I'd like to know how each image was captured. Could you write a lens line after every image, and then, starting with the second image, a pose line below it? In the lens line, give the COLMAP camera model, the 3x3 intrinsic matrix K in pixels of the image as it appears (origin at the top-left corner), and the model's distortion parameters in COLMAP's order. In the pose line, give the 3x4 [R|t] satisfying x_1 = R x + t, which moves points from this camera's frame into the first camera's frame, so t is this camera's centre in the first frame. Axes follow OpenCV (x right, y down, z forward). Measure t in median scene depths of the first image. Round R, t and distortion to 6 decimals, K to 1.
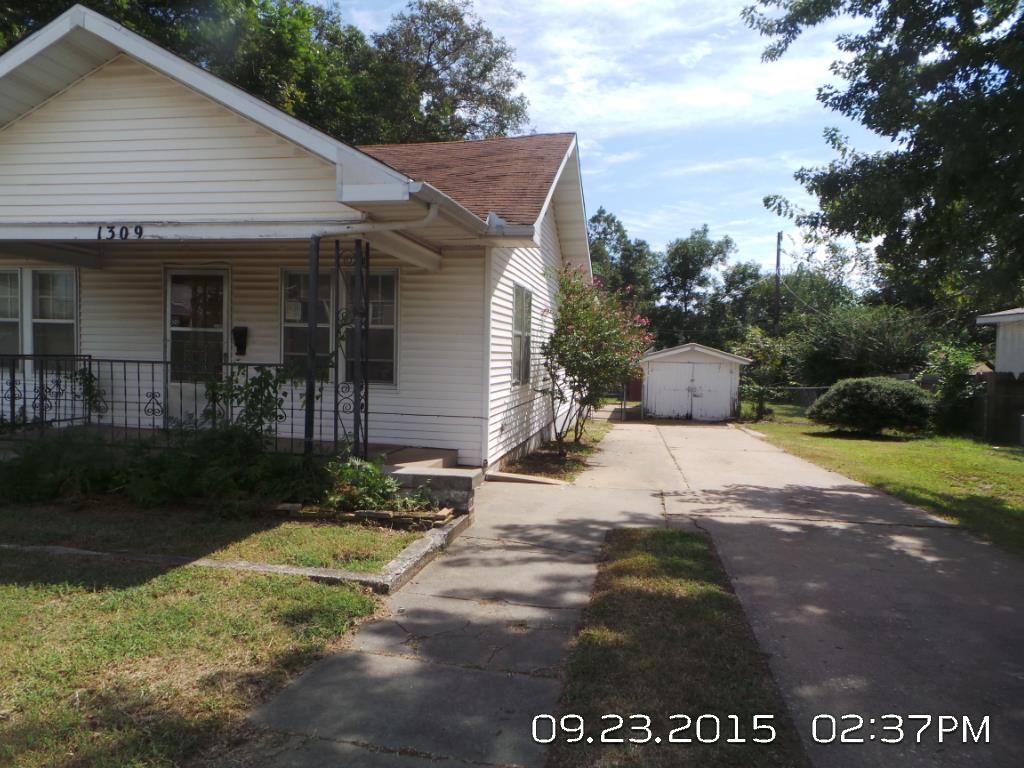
lens RADIAL K [[705.6, 0, 505.7], [0, 705.6, 384.7], [0, 0, 1]] dist [0.029686, 0.000382]
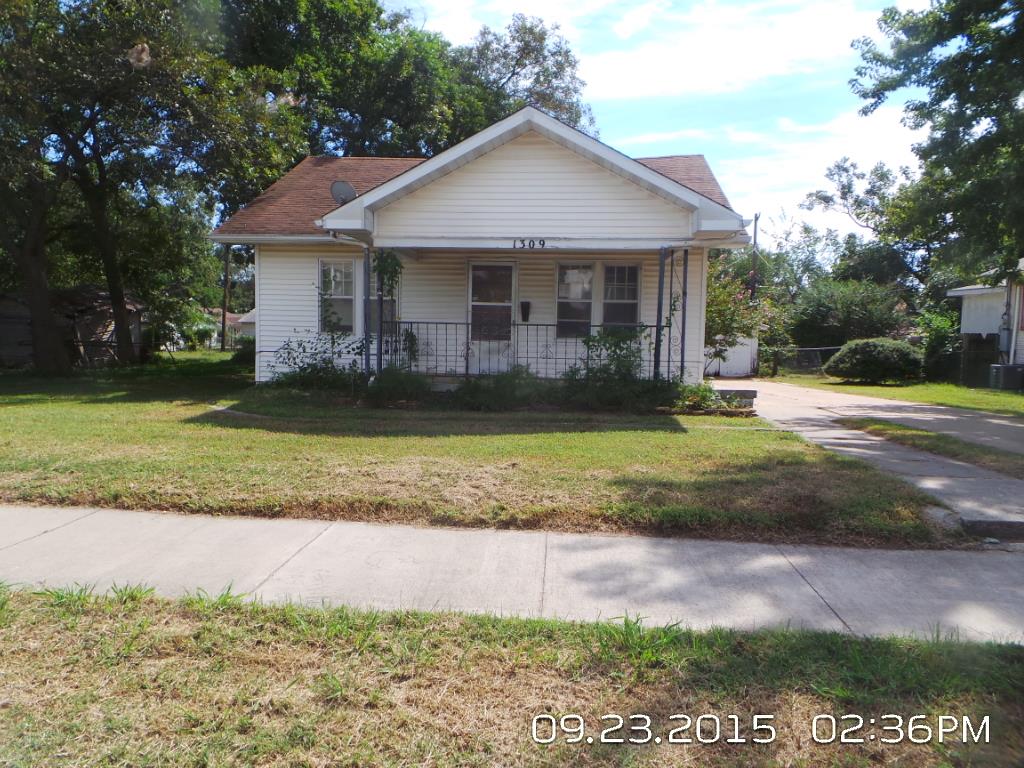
lens RADIAL K [[705.6, 0, 517.4], [0, 705.6, 384.6], [0, 0, 1]] dist [0.029686, 0.000382]
pose [[0.994501, -0.014436, 0.103724, -0.489291], [0.010195, 0.999094, 0.041307, 0.024415], [-0.104226, -0.040022, 0.993748, -0.390692]]
